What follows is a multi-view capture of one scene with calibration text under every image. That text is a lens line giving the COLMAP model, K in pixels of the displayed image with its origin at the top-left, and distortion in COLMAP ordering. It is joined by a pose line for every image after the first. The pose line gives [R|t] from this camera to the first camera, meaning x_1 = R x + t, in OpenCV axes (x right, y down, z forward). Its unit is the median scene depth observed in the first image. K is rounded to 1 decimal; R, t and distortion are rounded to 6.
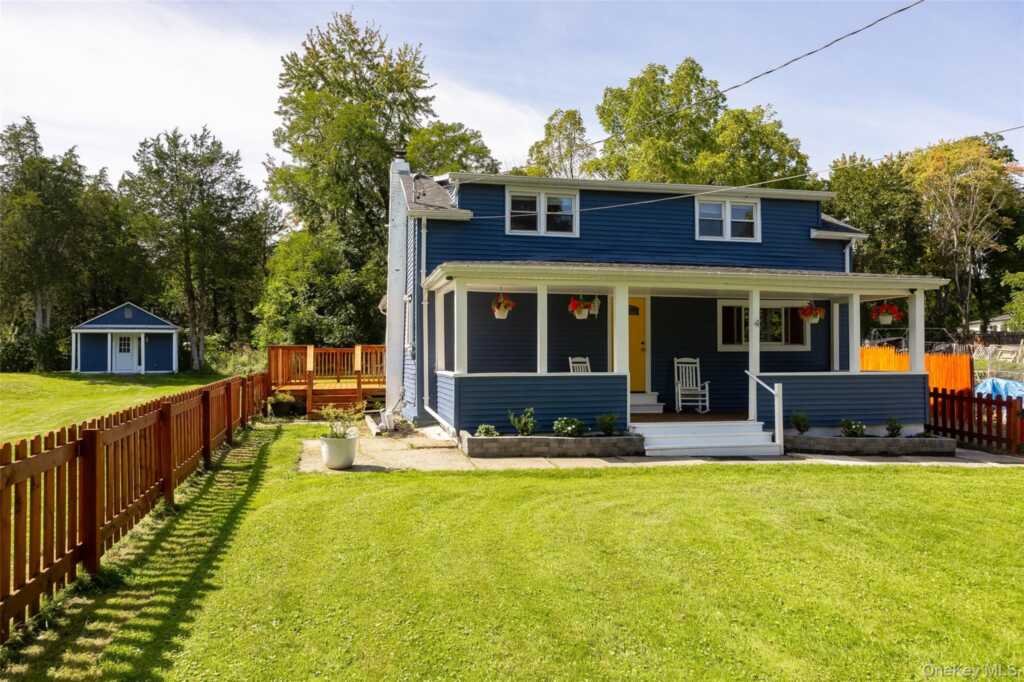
lens RADIAL K [[723.4, 0, 514.0], [0, 723.4, 342.1], [0, 0, 1]] dist [0.000986, 0.001691]
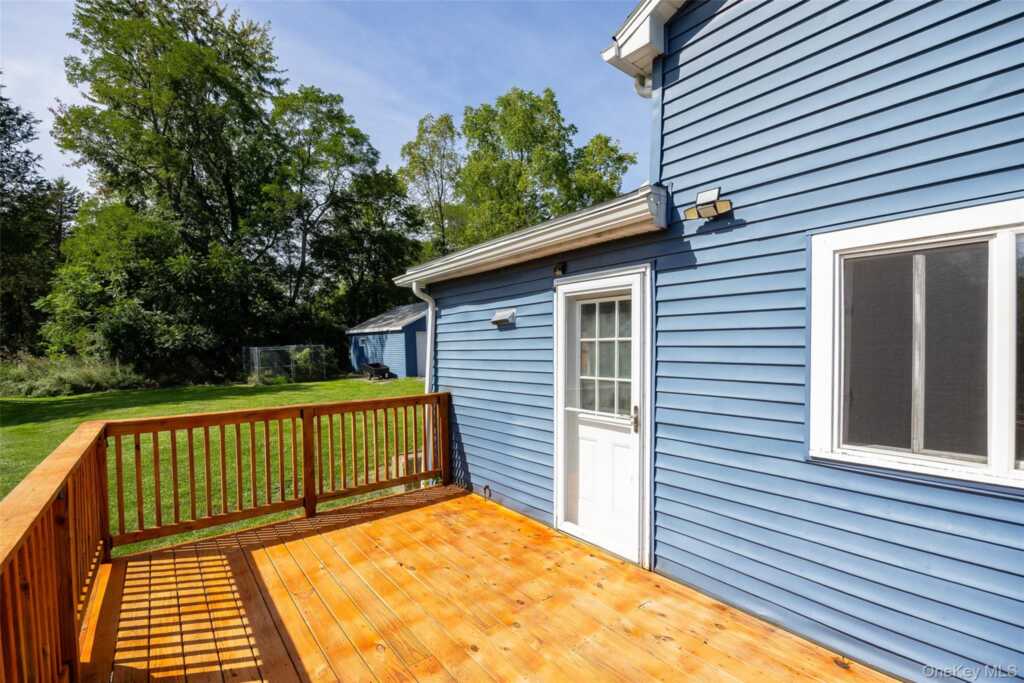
lens RADIAL K [[453.1, 0, 508.9], [0, 453.1, 355.6], [0, 0, 1]] dist [-0.017821, -0.000562]
pose [[0.902238, -0.017330, 0.430891, -0.139021], [-0.001028, 0.999103, 0.042335, -0.010564], [-0.431238, -0.038639, 0.901411, 0.438244]]
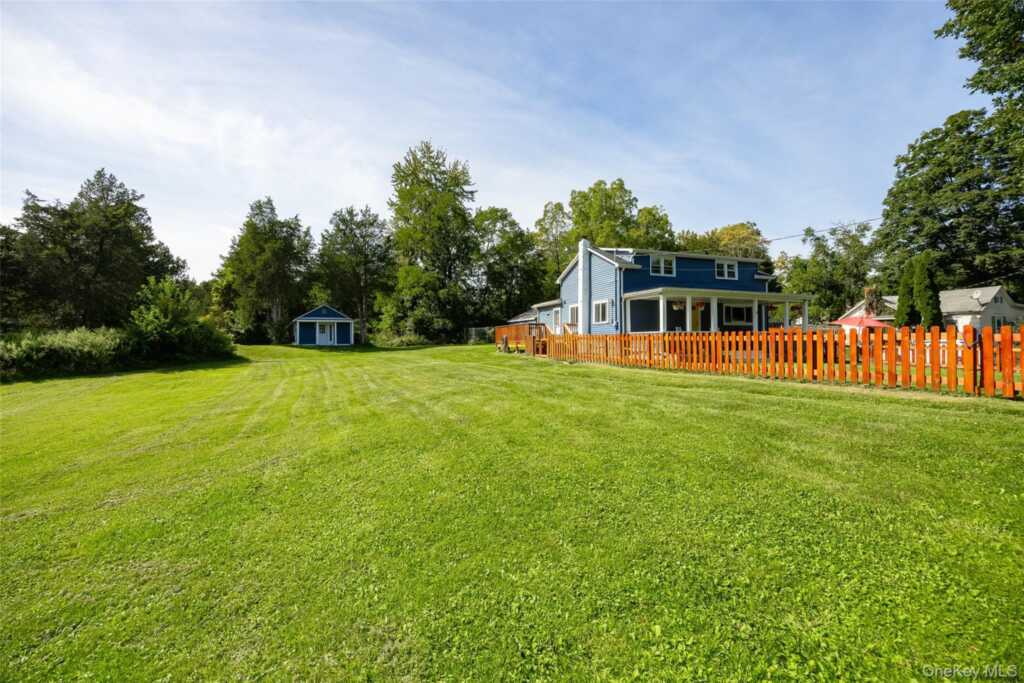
lens RADIAL K [[453.1, 0, 513.1], [0, 453.1, 335.4], [0, 0, 1]] dist [-0.017821, -0.000562]
pose [[0.986774, -0.004230, 0.162045, -0.262569], [0.003447, 0.999981, 0.005113, 0.015299], [-0.162064, -0.004487, 0.986770, -0.148842]]
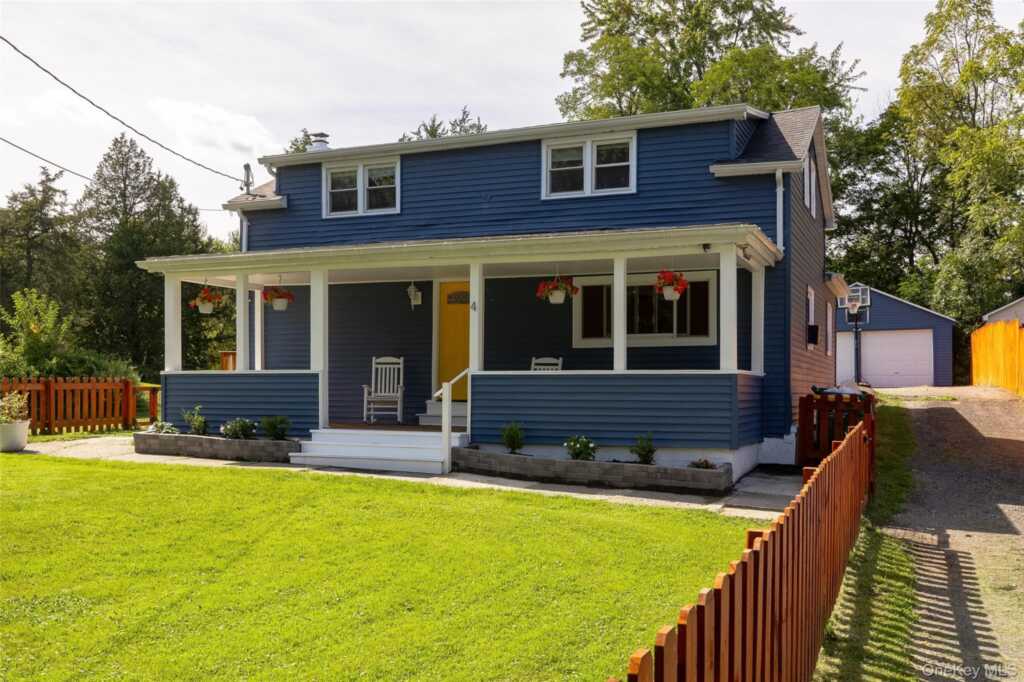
lens RADIAL K [[1011.0, 0, 511.0], [0, 1011.0, 389.4], [0, 0, 1]] dist [-0.006508, 0.000000]
pose [[0.803639, 0.005024, -0.595095, 0.340202], [0.009179, 0.999741, 0.020836, 0.013427], [0.595046, -0.022207, 0.803385, 0.053050]]
